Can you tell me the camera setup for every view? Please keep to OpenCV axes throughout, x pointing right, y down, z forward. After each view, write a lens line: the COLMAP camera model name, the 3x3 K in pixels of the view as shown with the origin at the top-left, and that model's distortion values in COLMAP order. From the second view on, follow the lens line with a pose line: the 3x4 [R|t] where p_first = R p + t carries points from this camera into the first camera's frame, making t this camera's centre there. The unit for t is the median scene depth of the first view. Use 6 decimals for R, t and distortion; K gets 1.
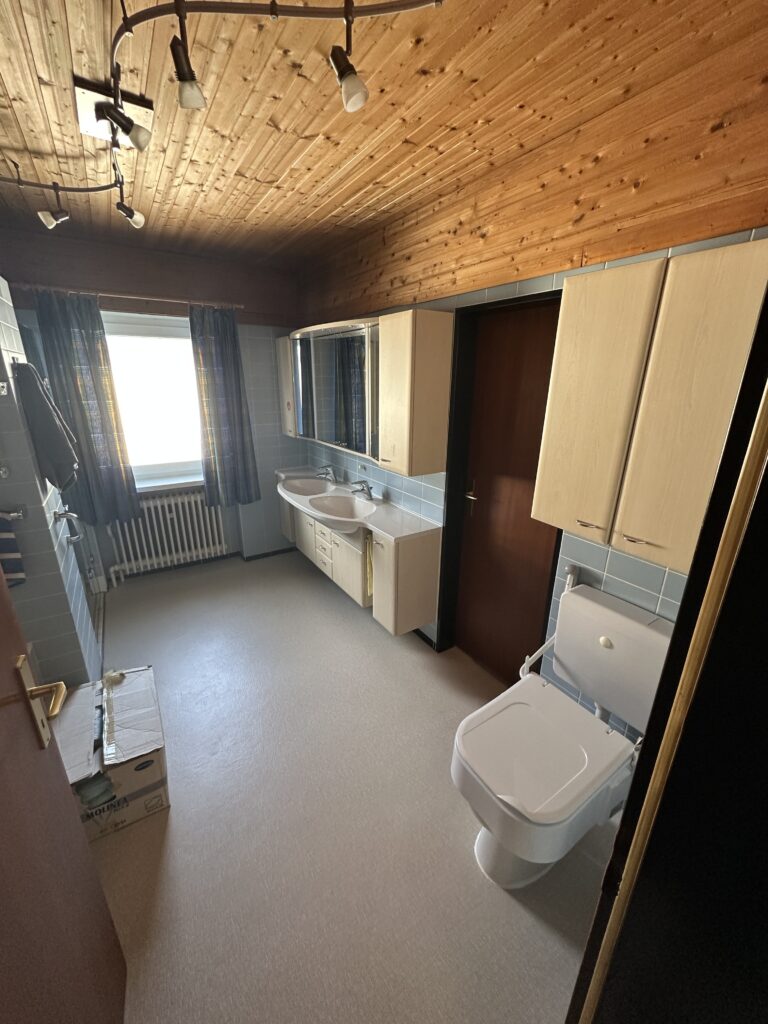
lens RADIAL K [[408.3, 0, 384.0], [0, 408.3, 512.0], [0, 0, 1]] dist [-0.001573, -0.000726]
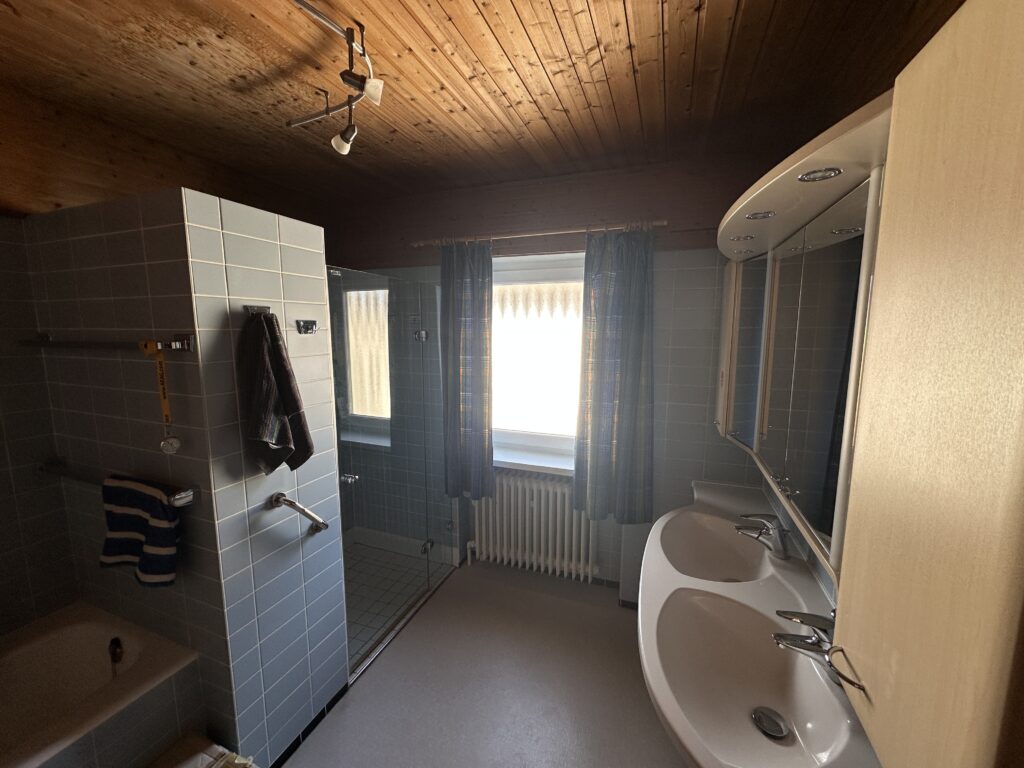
lens RADIAL K [[408.3, 0, 512.0], [0, 408.3, 384.0], [0, 0, 1]] dist [-0.001573, -0.000726]
pose [[0.593249, 0.101532, -0.798591, 0.041794], [-0.251795, 0.965643, -0.064280, -0.158826], [0.764628, 0.239215, 0.598432, 0.491430]]
